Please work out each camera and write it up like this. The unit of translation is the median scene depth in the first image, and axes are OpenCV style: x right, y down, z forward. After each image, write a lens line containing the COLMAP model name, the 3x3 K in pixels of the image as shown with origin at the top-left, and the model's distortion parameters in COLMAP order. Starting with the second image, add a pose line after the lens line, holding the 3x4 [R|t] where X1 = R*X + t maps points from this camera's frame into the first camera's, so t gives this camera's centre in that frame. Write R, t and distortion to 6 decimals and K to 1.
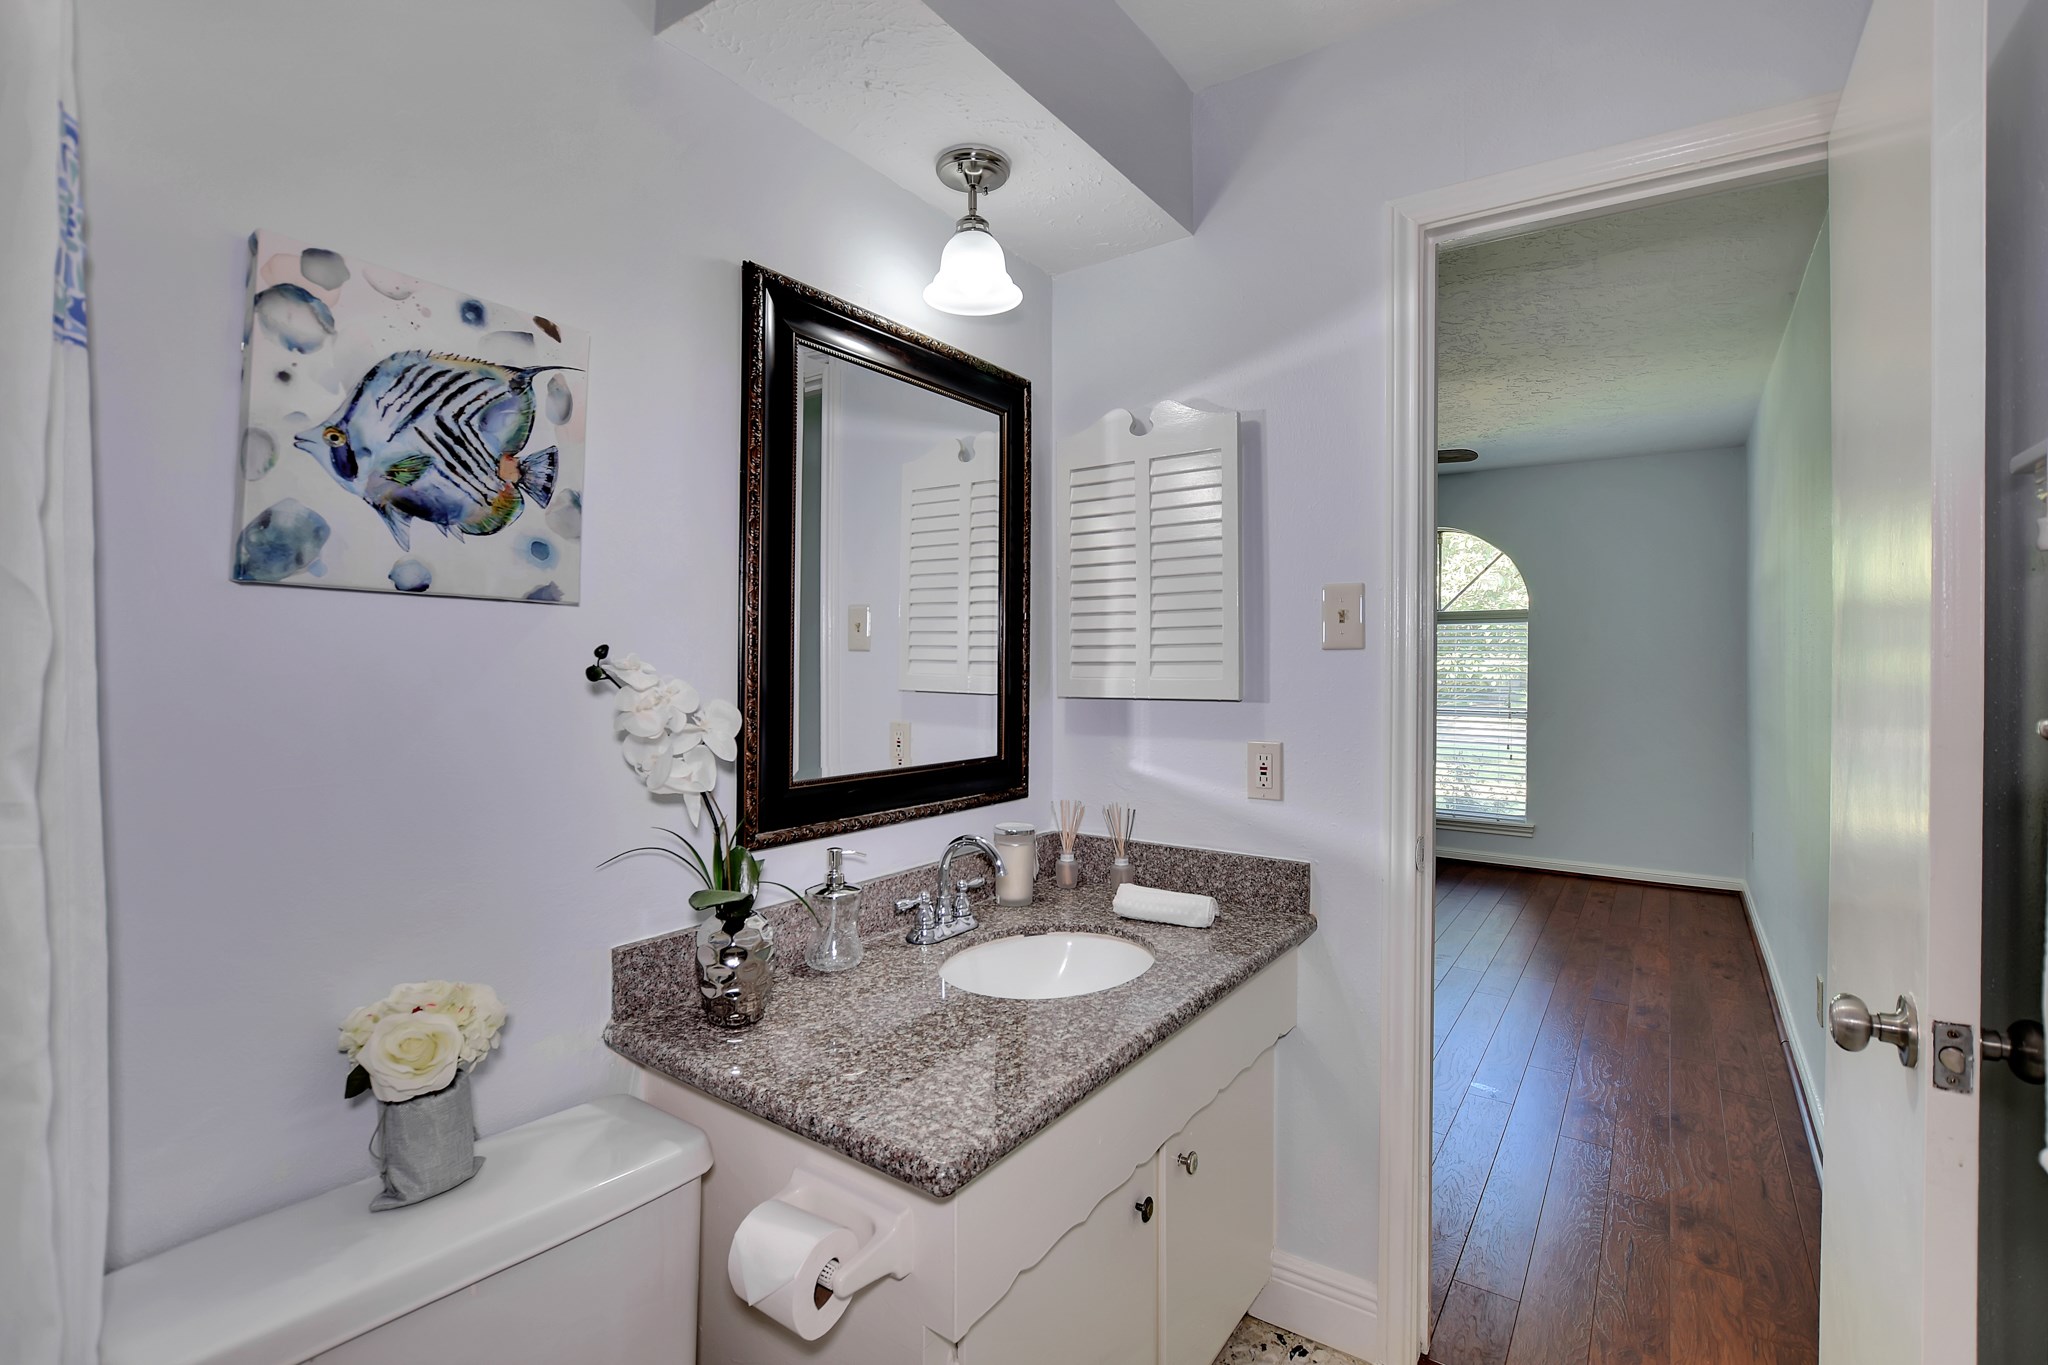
lens RADIAL K [[931.8, 0, 1025.6], [0, 931.8, 632.8], [0, 0, 1]] dist [-0.025440, 0.000706]
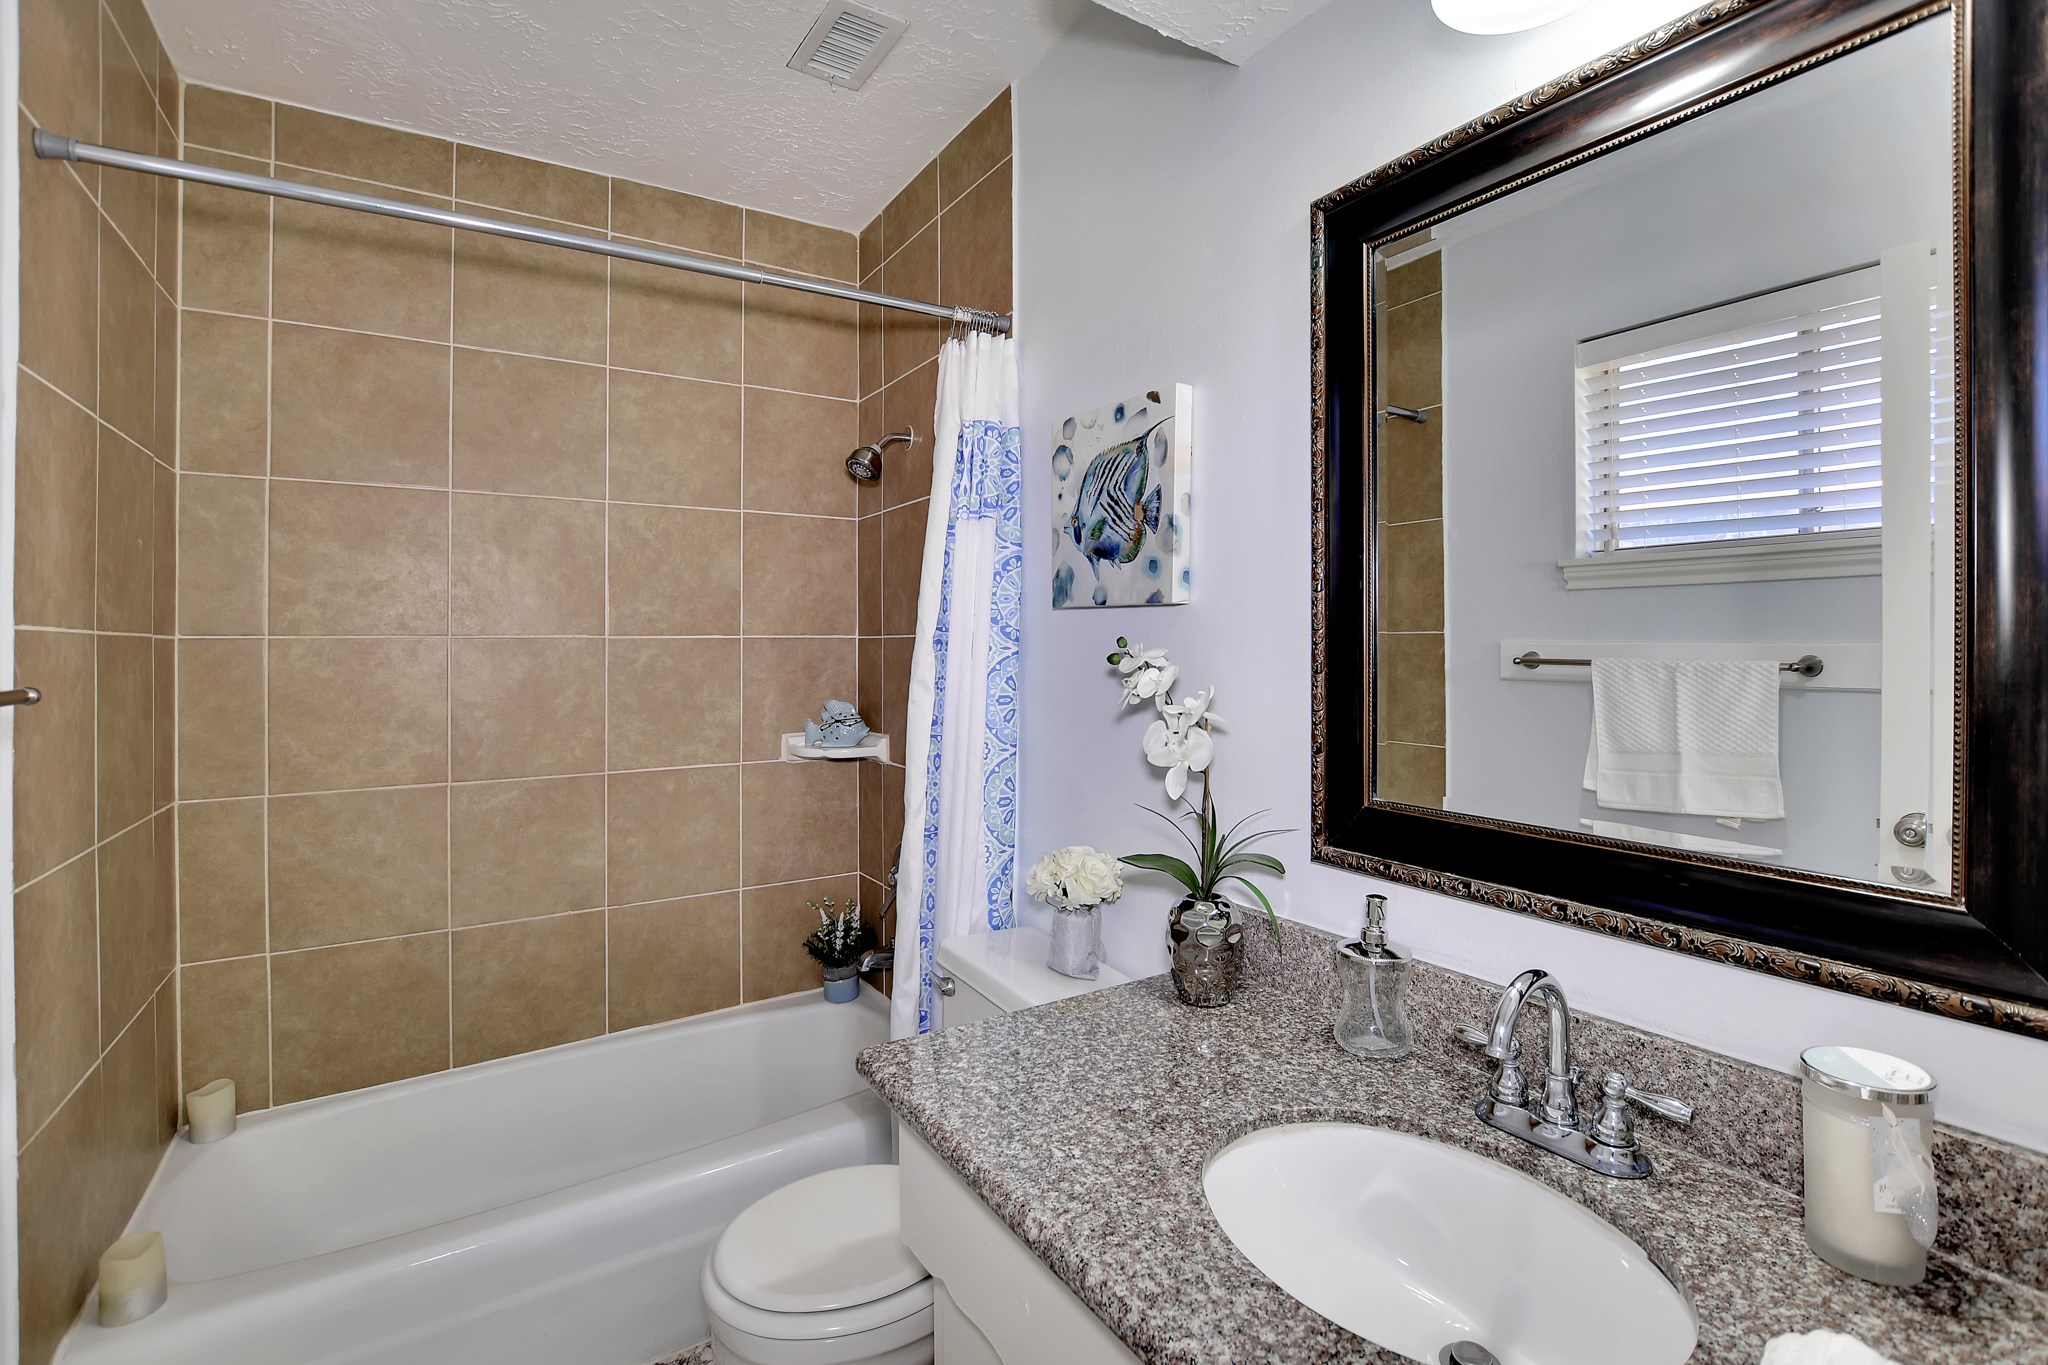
lens RADIAL K [[931.8, 0, 1025.6], [0, 931.8, 632.8], [0, 0, 1]] dist [-0.025440, 0.000706]
pose [[-0.378599, -0.015617, -0.925429, 0.815620], [0.026553, 0.999263, -0.027726, 0.040819], [0.925180, -0.035070, -0.377905, 1.385209]]
